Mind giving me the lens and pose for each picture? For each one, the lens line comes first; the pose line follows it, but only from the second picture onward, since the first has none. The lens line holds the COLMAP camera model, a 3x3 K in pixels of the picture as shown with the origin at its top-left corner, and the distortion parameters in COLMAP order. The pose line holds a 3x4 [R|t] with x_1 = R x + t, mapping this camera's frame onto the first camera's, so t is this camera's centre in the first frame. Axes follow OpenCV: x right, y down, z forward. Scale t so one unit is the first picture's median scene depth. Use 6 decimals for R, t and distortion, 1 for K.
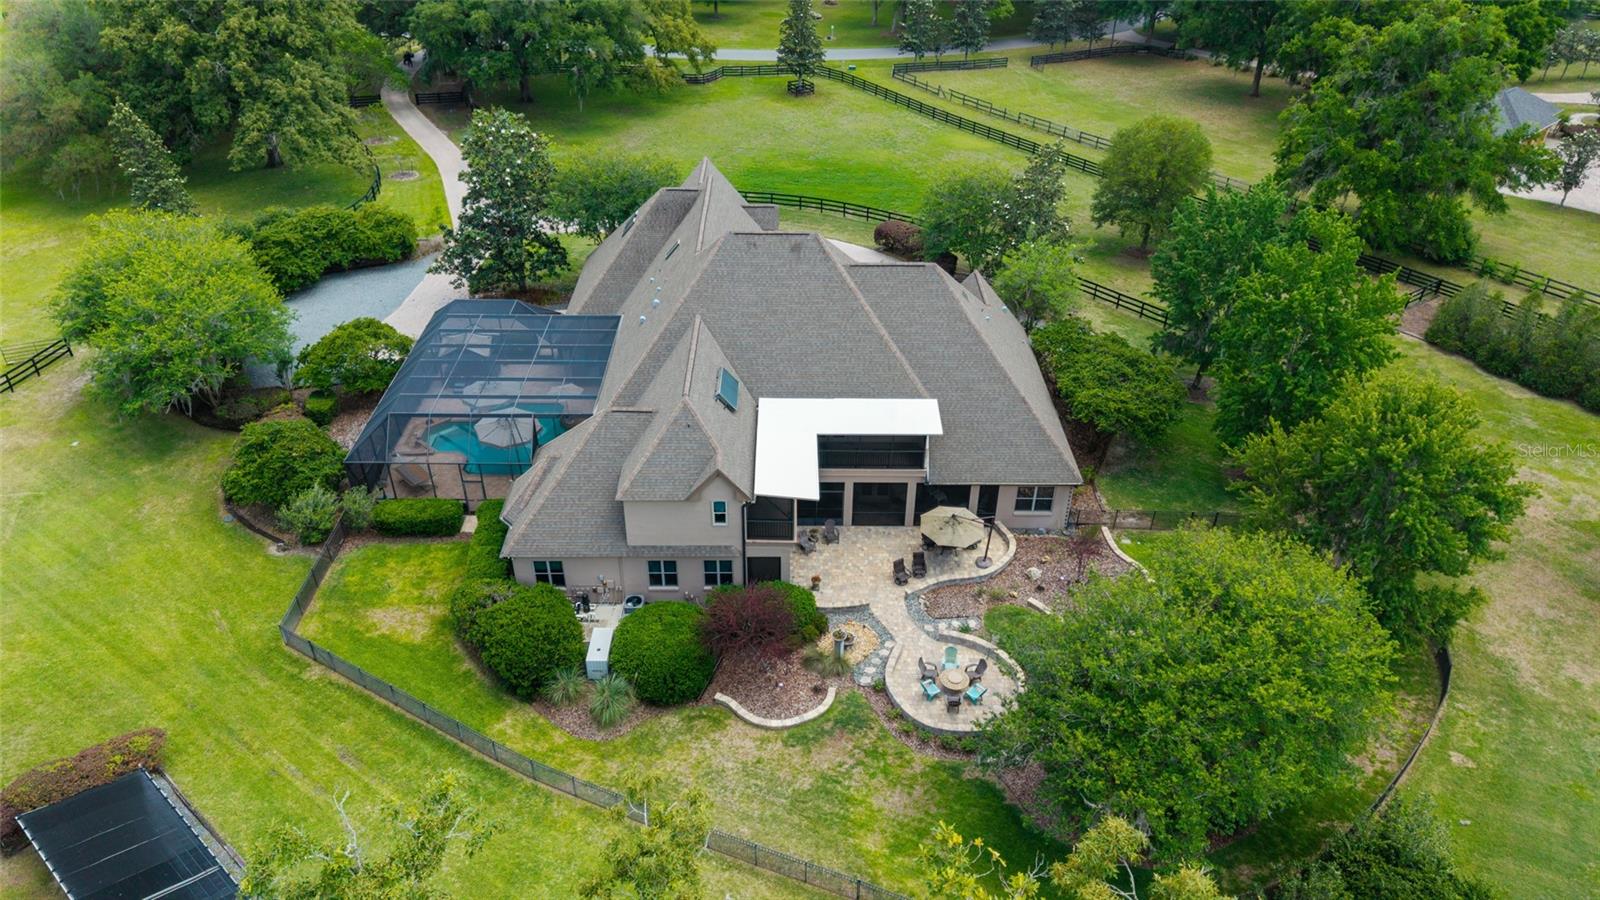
lens RADIAL K [[1074.2, 0, 800.0], [0, 1074.2, 450.0], [0, 0, 1]] dist [0.018567, -0.003673]
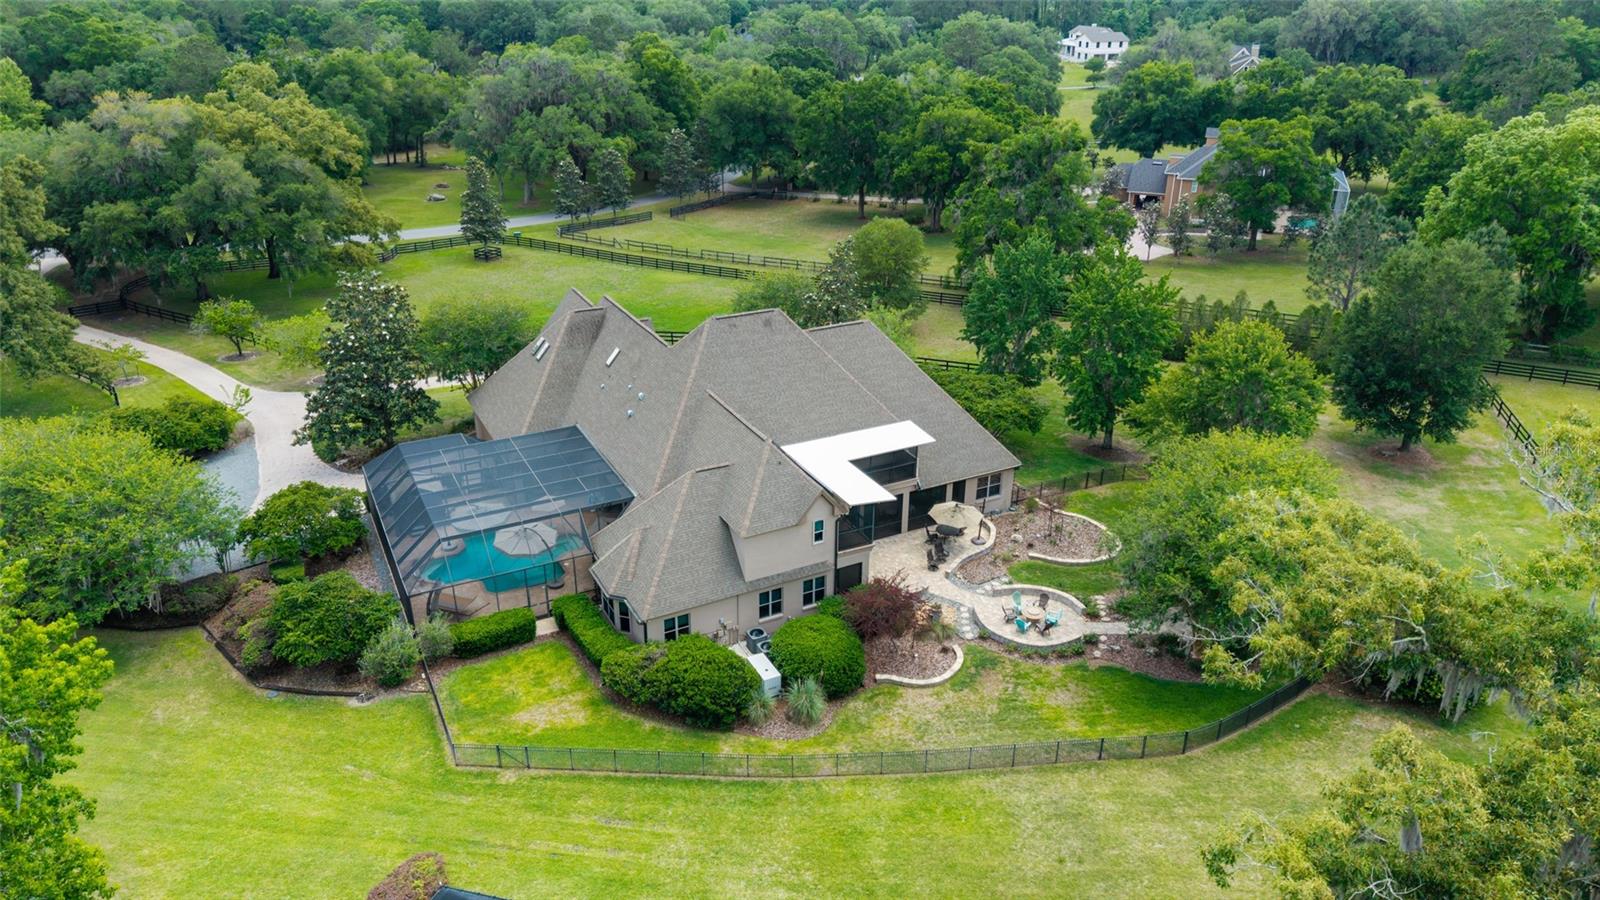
lens RADIAL K [[1074.2, 0, 800.0], [0, 1074.2, 450.0], [0, 0, 1]] dist [0.018567, -0.003673]
pose [[0.888196, -0.194399, 0.416315, -0.502576], [0.258592, 0.960457, -0.103212, 0.079763], [-0.379788, 0.199328, 0.903343, -0.050169]]
